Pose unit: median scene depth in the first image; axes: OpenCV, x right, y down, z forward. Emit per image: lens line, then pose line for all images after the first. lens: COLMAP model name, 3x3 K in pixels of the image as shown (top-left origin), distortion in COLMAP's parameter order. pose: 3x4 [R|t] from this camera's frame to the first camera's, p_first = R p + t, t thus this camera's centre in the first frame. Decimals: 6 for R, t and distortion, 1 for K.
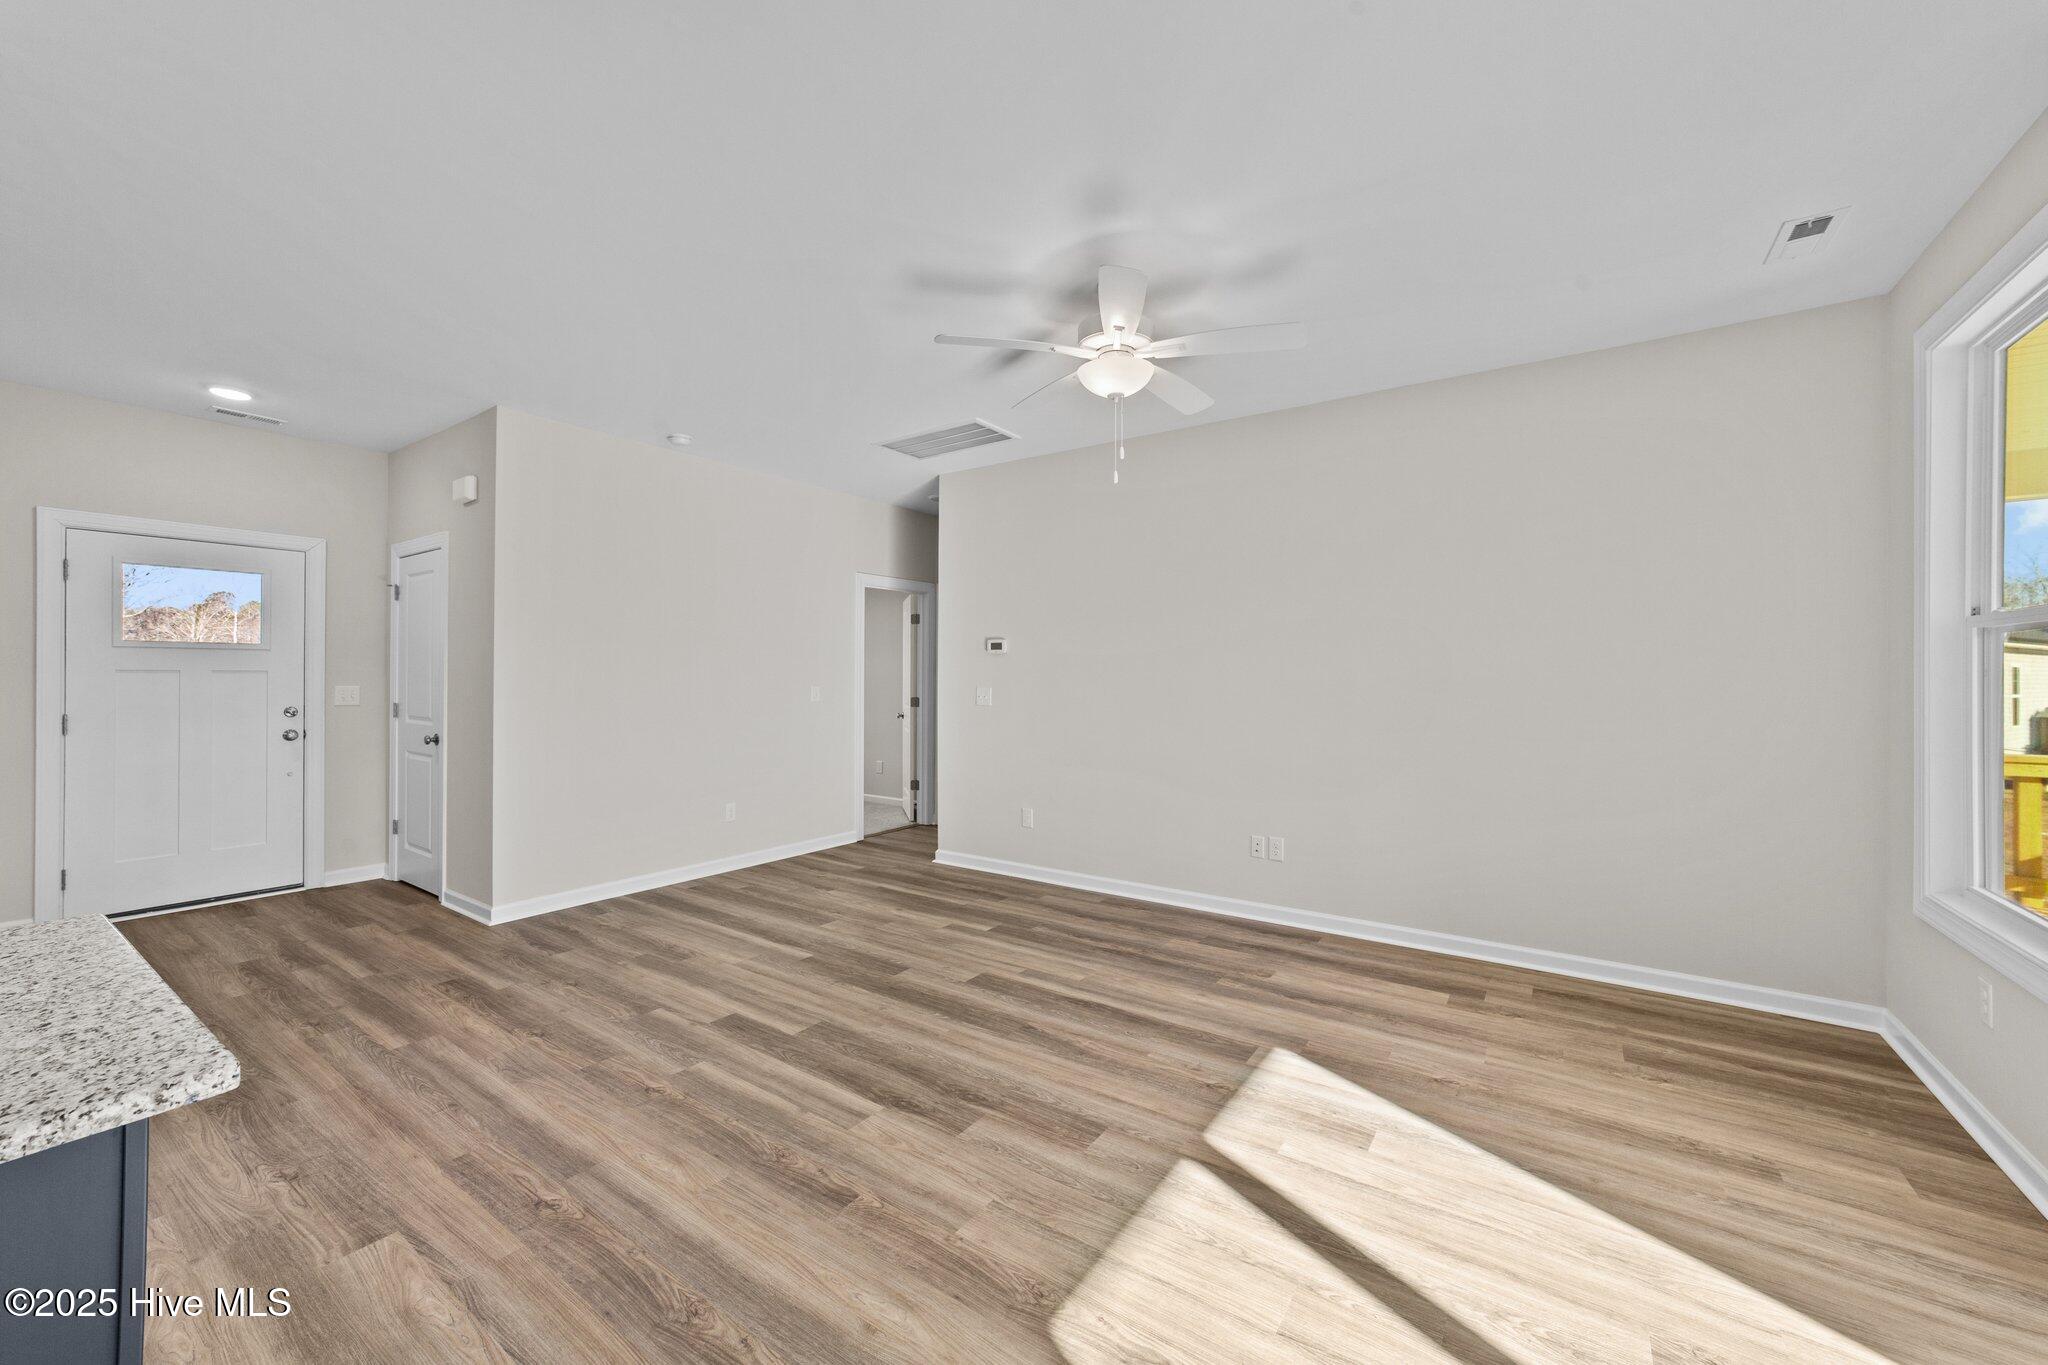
lens RADIAL K [[786.4, 0, 1030.5], [0, 786.4, 675.5], [0, 0, 1]] dist [-0.001011, 0.003163]
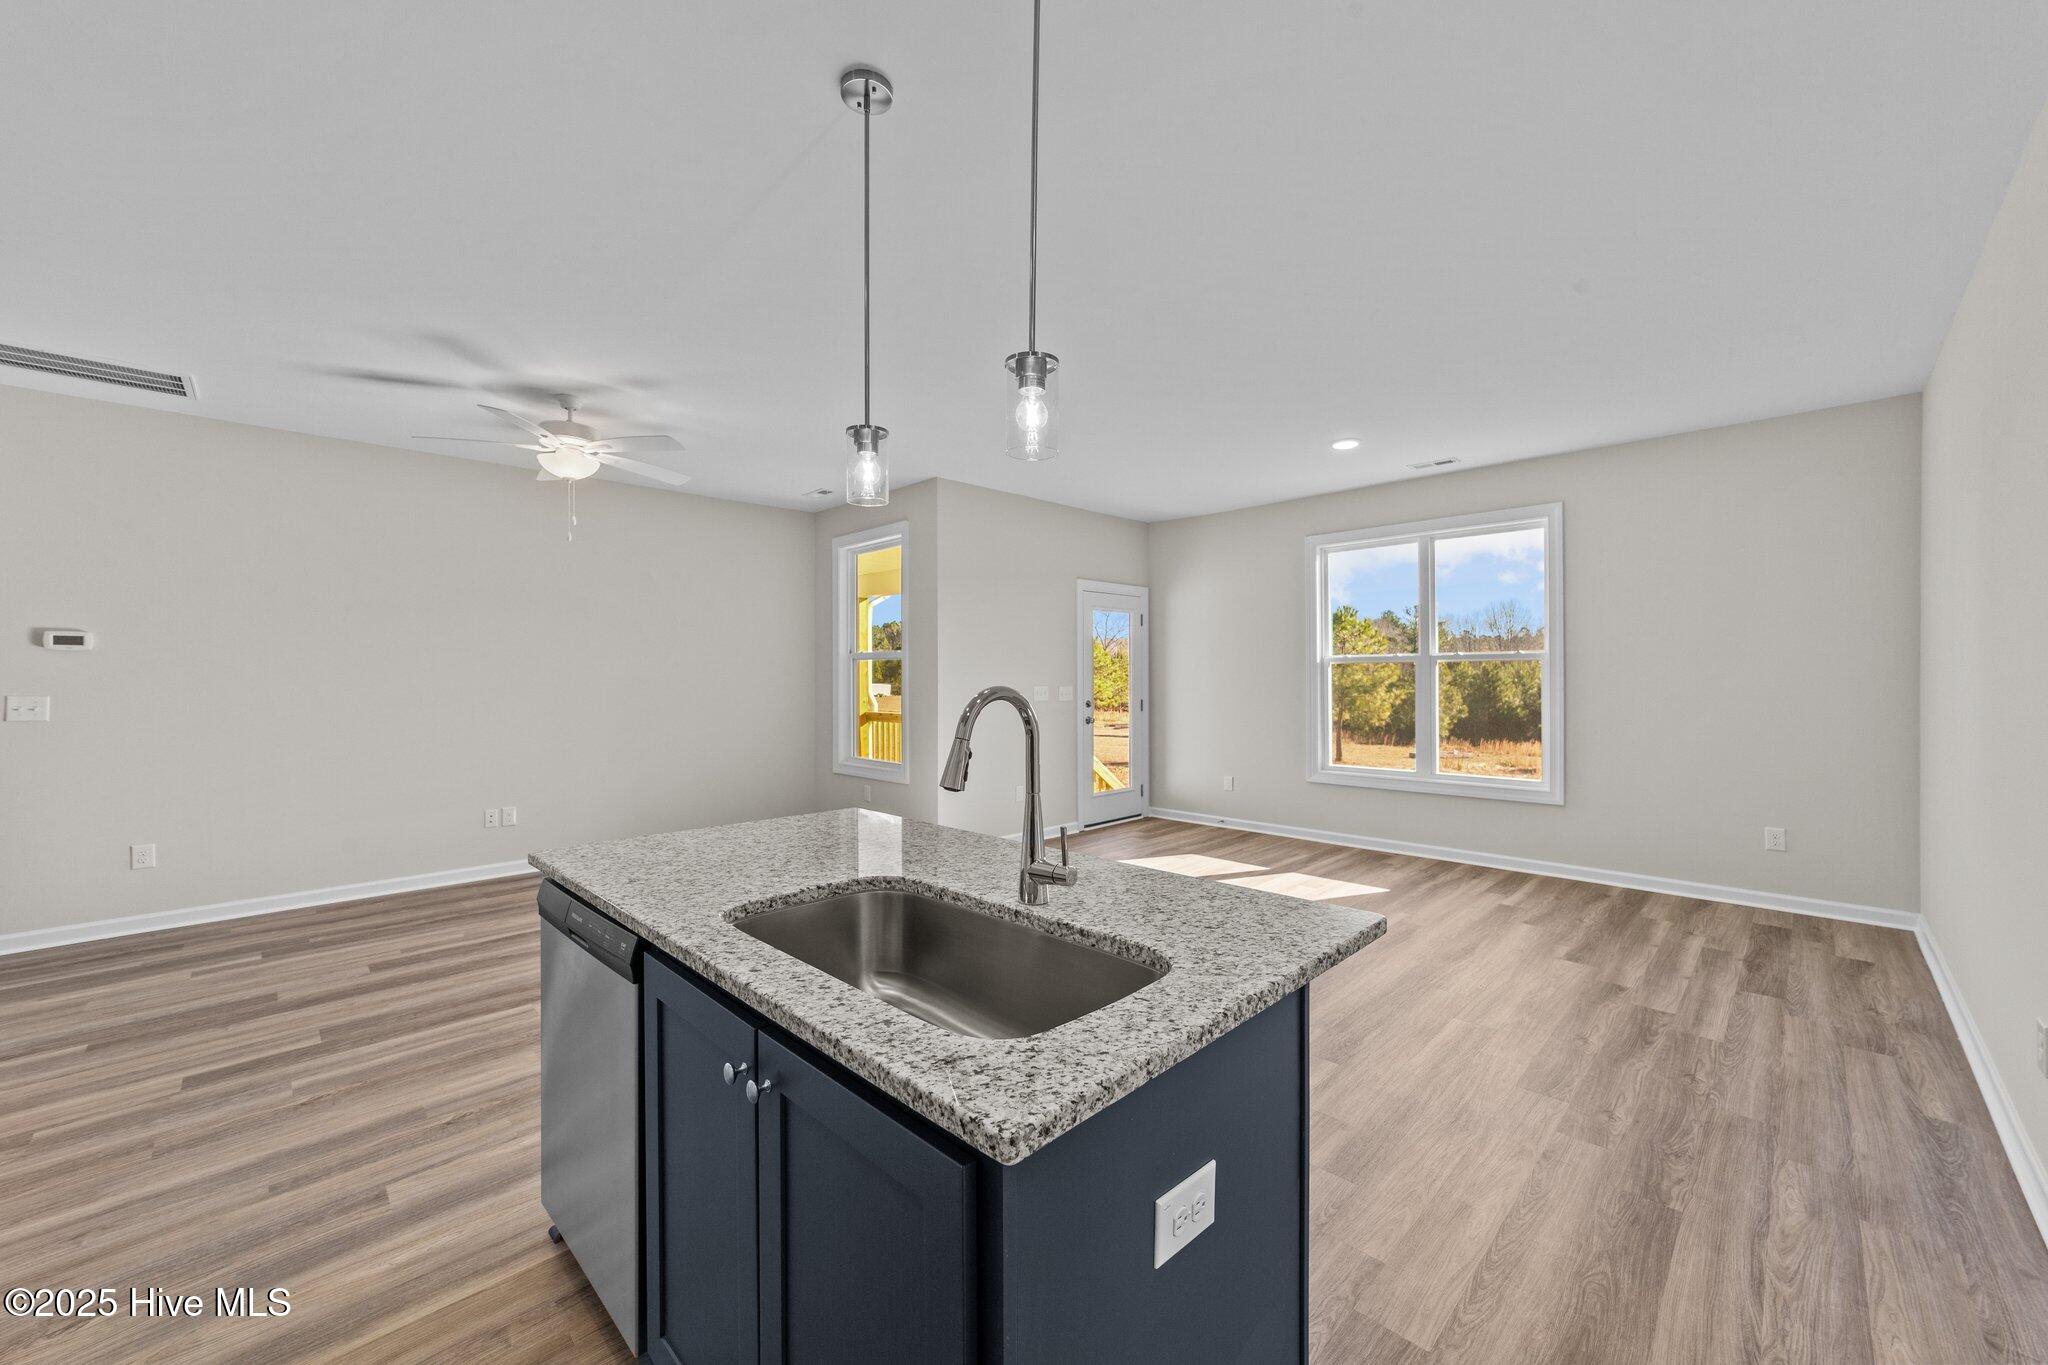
lens RADIAL K [[786.4, 0, 1030.5], [0, 786.4, 675.5], [0, 0, 1]] dist [-0.001011, 0.003163]
pose [[0.175582, -0.003157, 0.984460, -1.058401], [0.003509, 0.999991, 0.002581, -0.004273], [-0.984459, 0.003001, 0.175591, -0.051219]]
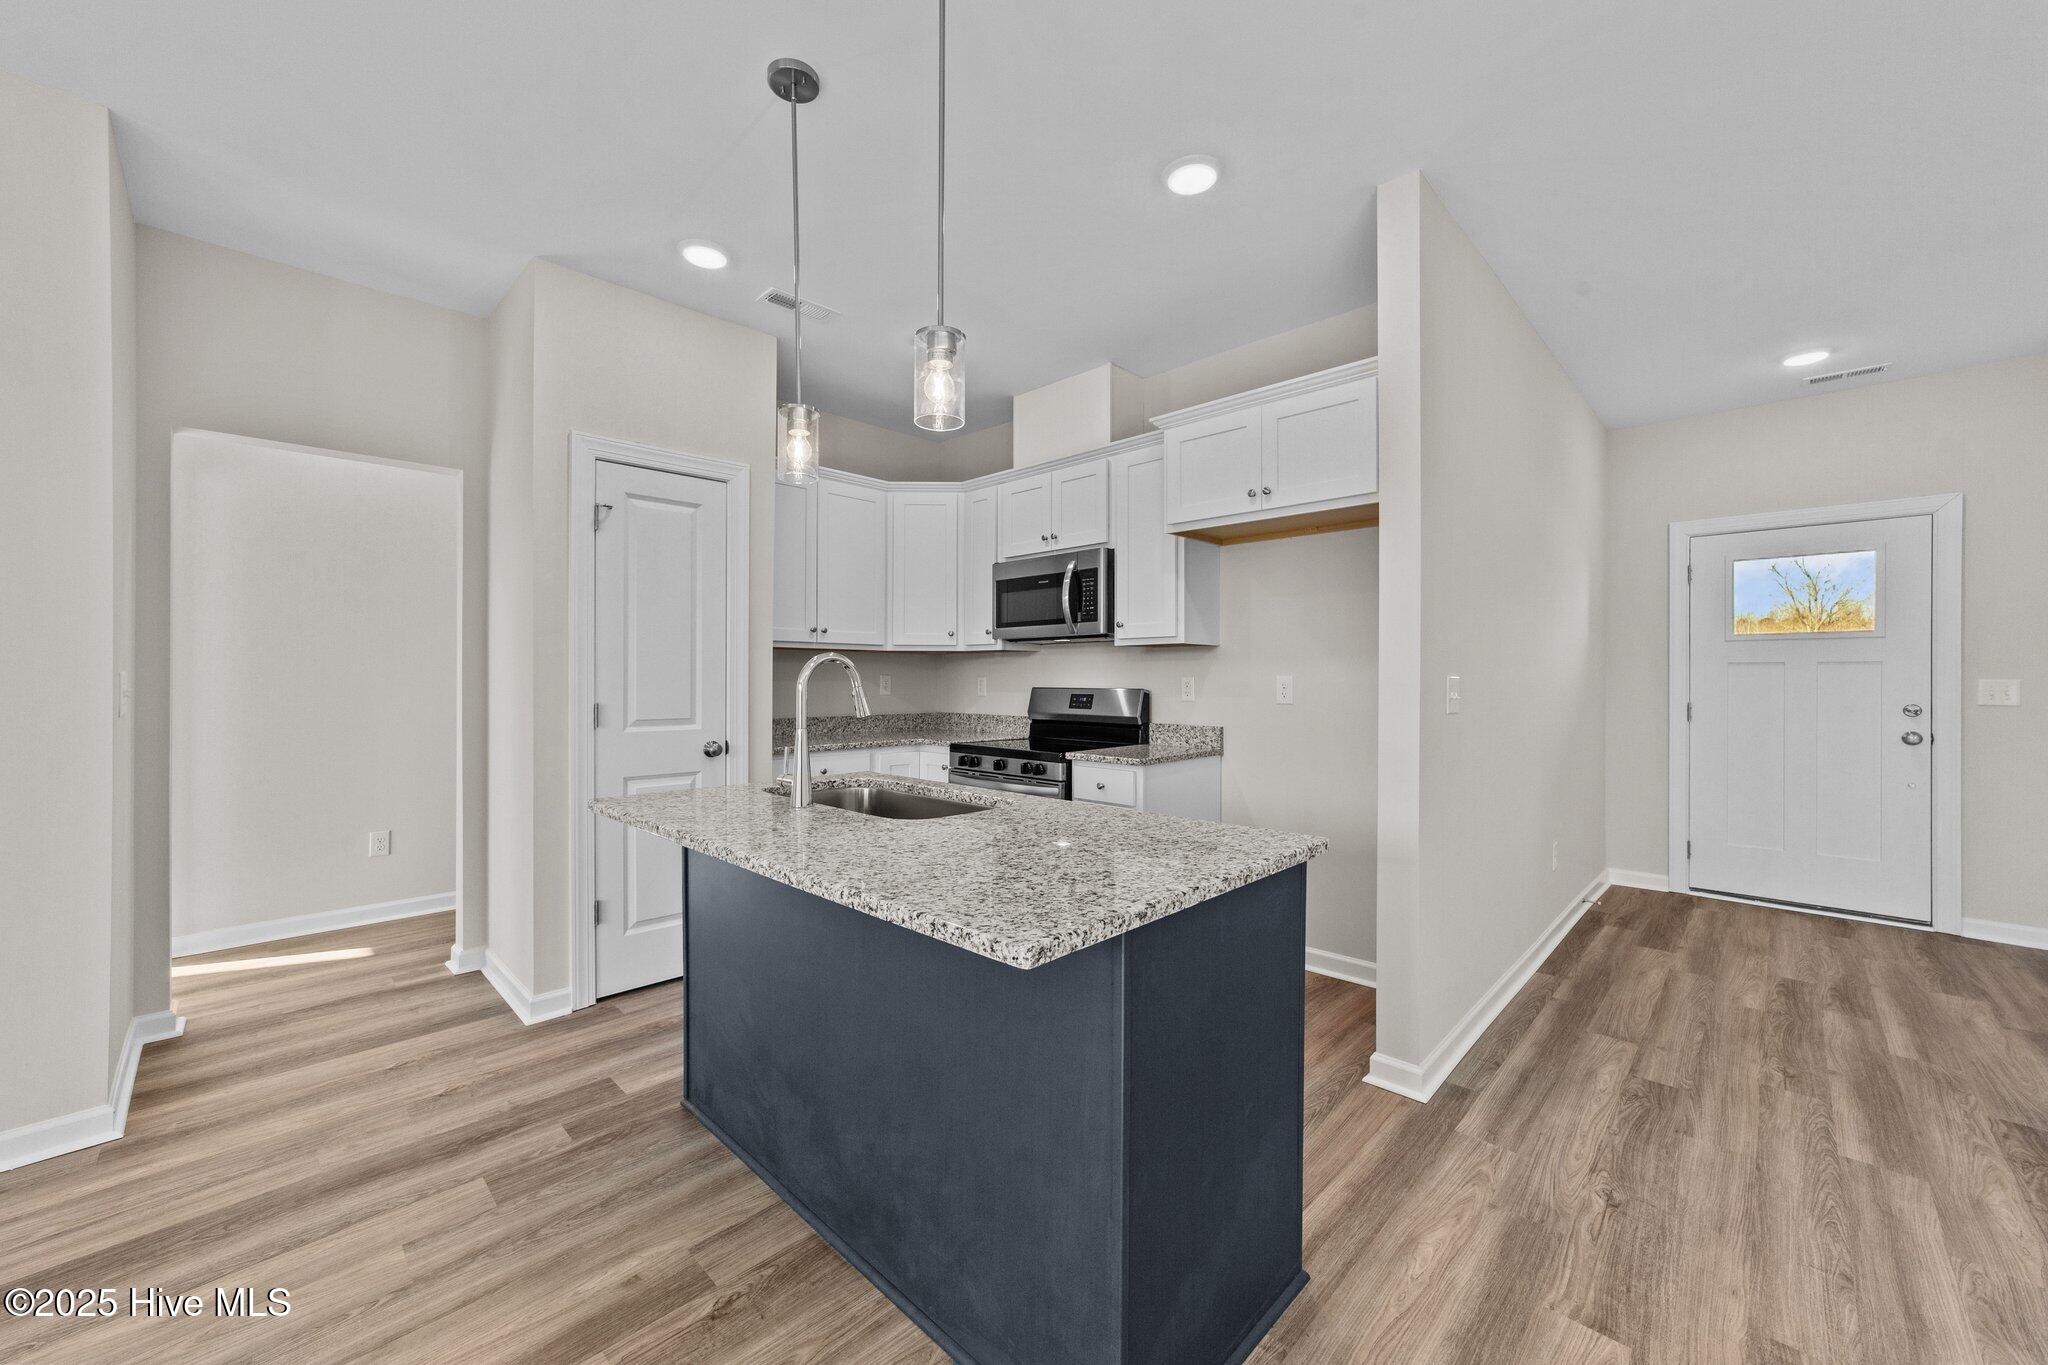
lens RADIAL K [[781.3, 0, 1024.2], [0, 781.3, 680.1], [0, 0, 1]] dist [-0.015791, 0.007542]
pose [[-0.169221, -0.002569, -0.985575, 0.036629], [-0.001500, 0.999996, -0.002349, 0.026801], [0.985577, 0.001081, -0.169224, 0.328405]]
